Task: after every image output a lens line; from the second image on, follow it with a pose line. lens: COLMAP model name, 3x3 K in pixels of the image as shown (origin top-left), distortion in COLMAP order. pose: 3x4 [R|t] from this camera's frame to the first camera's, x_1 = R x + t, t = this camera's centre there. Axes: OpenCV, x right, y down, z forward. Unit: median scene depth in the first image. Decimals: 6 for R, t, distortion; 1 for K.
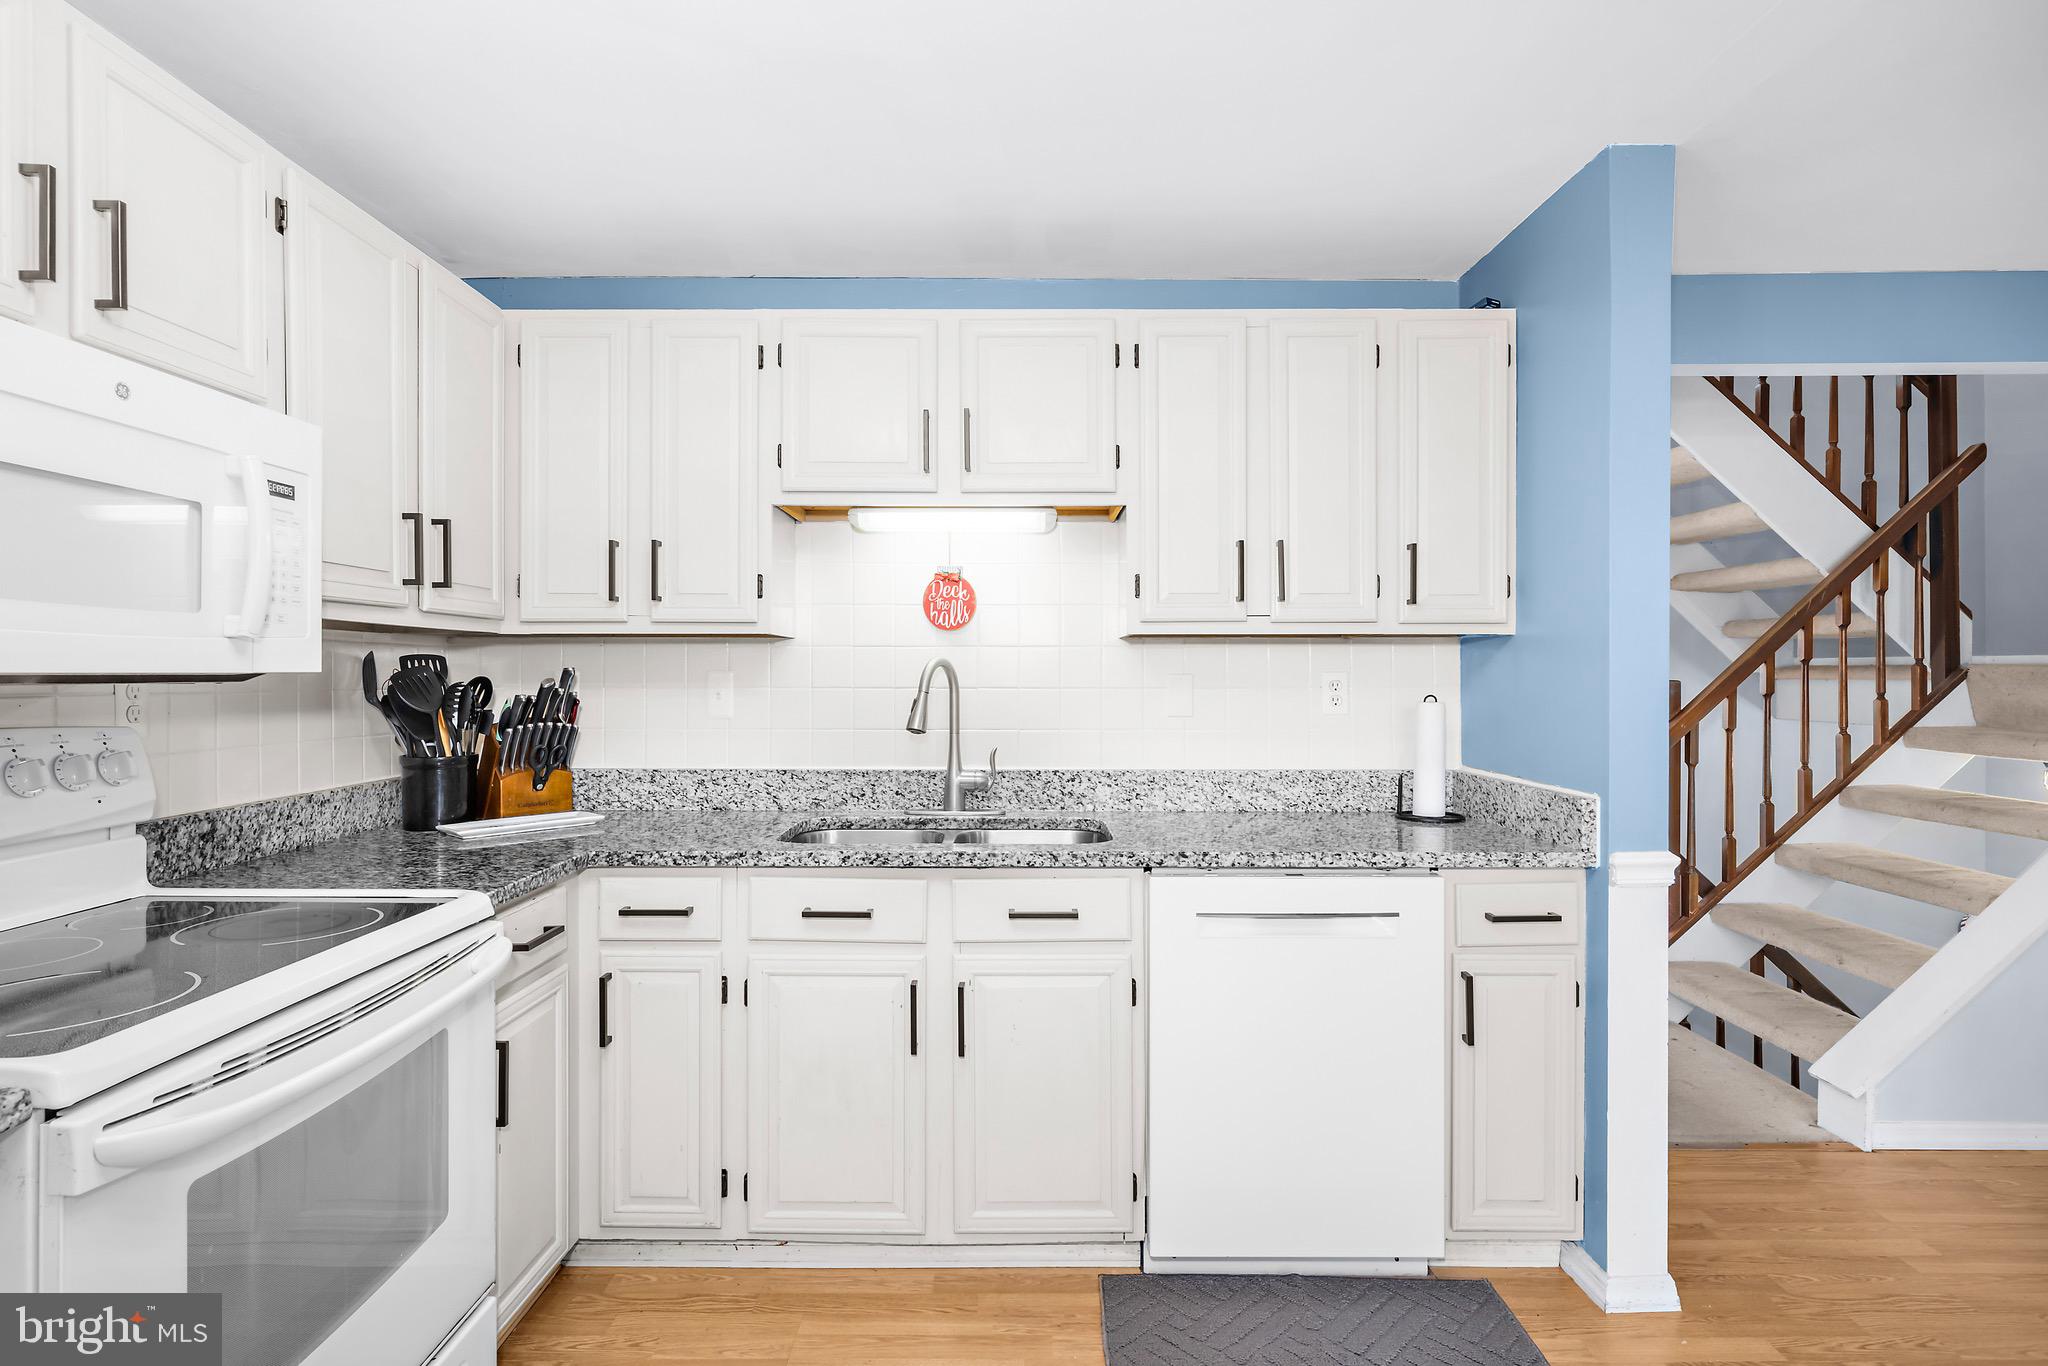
lens RADIAL K [[1034.8, 0, 1022.2], [0, 1034.8, 677.1], [0, 0, 1]] dist [0.013189, 0.000895]
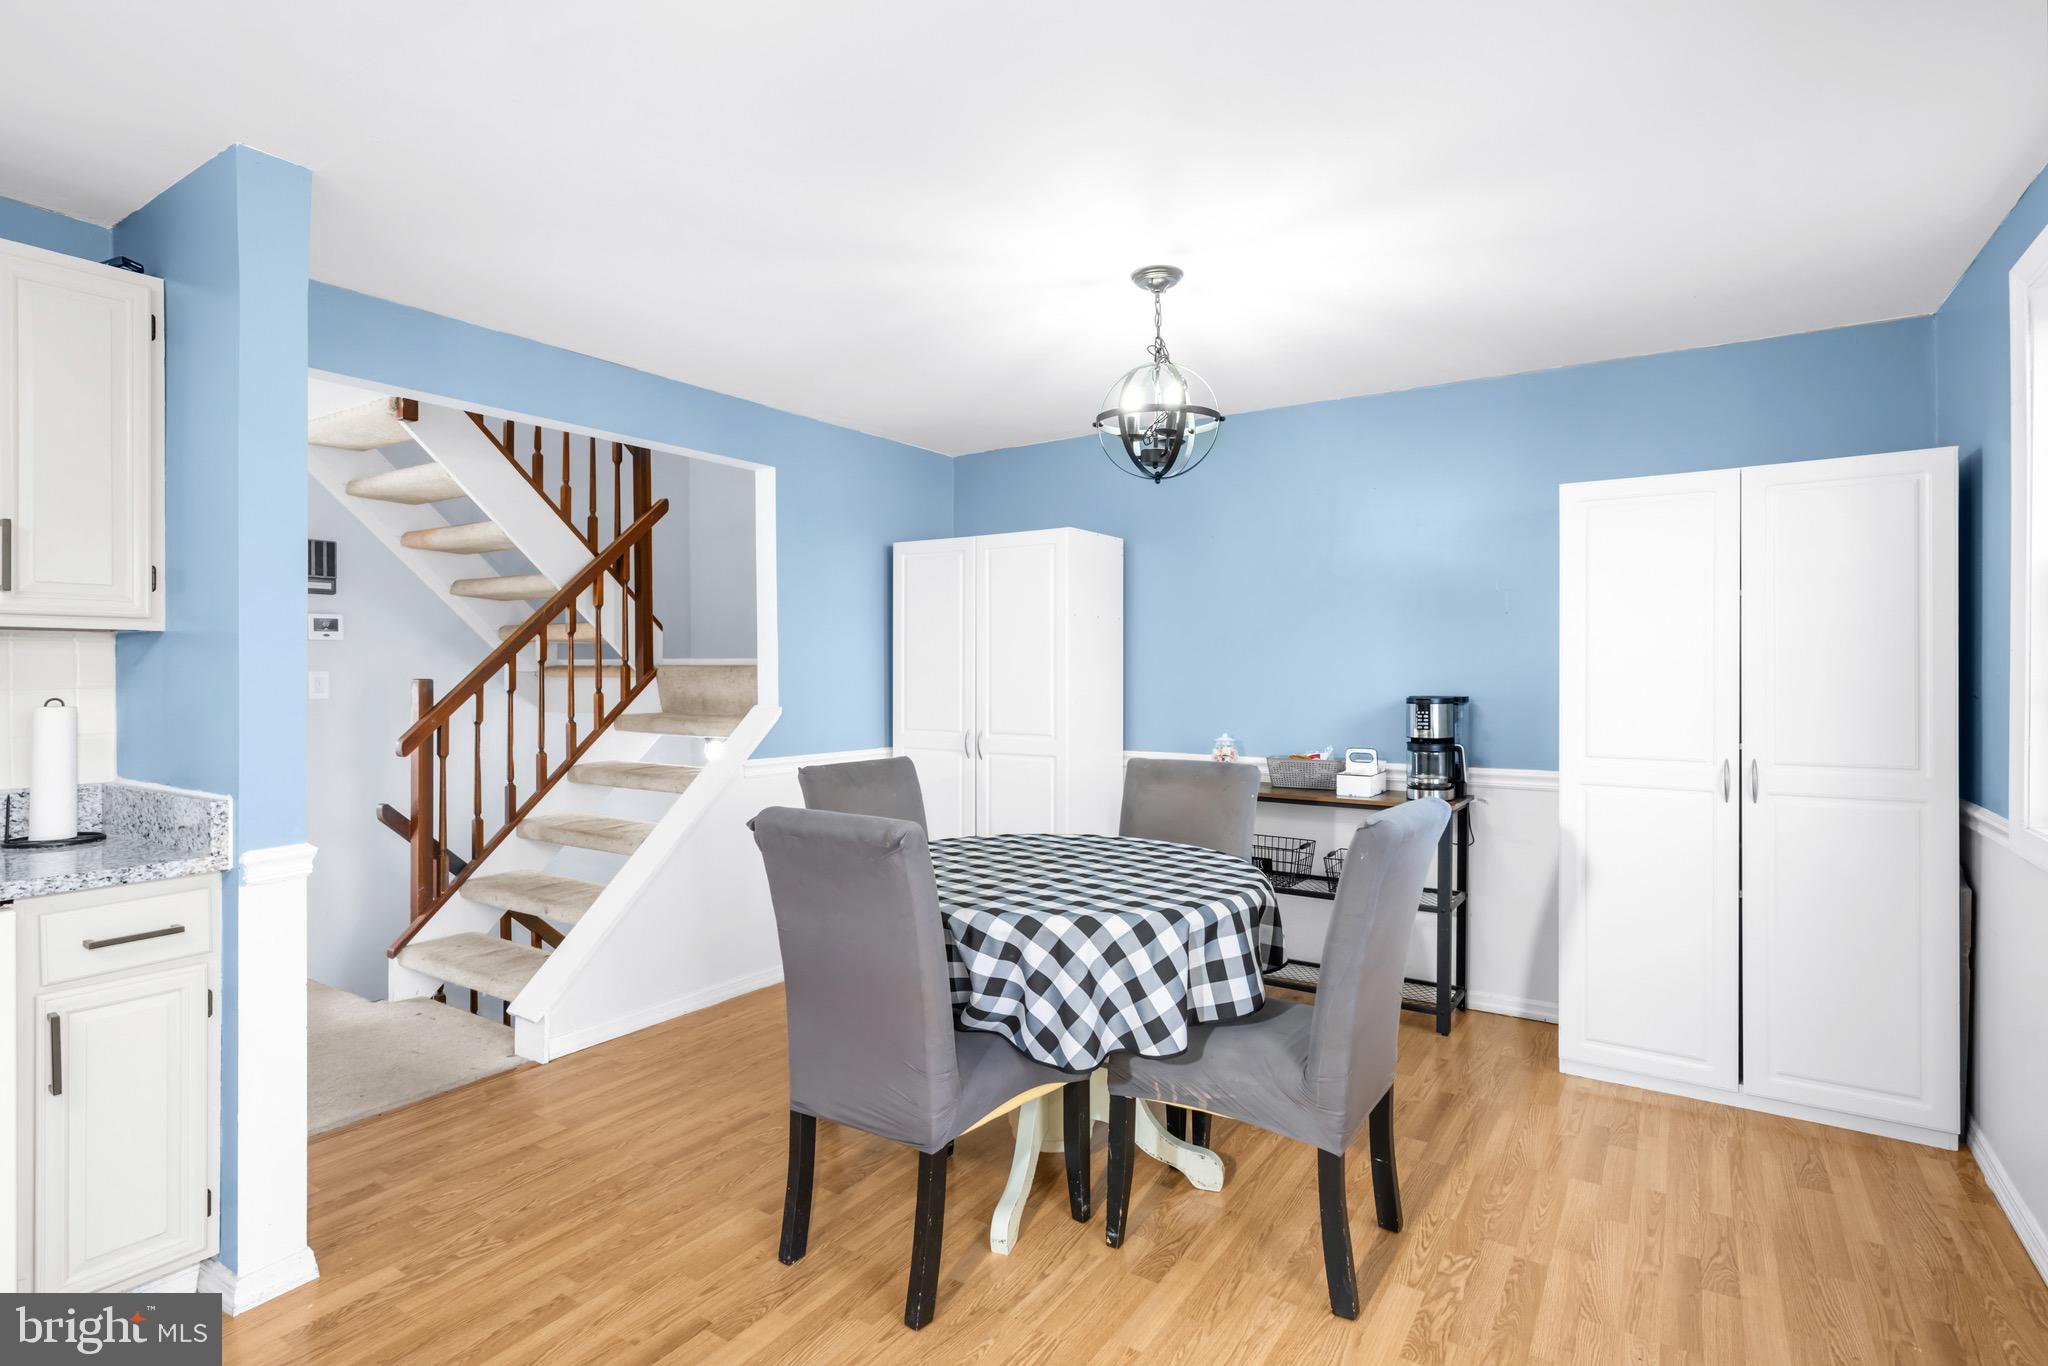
lens RADIAL K [[1018.1, 0, 1019.7], [0, 1018.1, 671.5], [0, 0, 1]] dist [-0.000045, 0.000755]
pose [[0.557758, -0.000194, 0.830003, 0.096979], [0.003676, 0.999991, -0.002237, 0.000066], [-0.829995, 0.004298, 0.557754, -0.092593]]
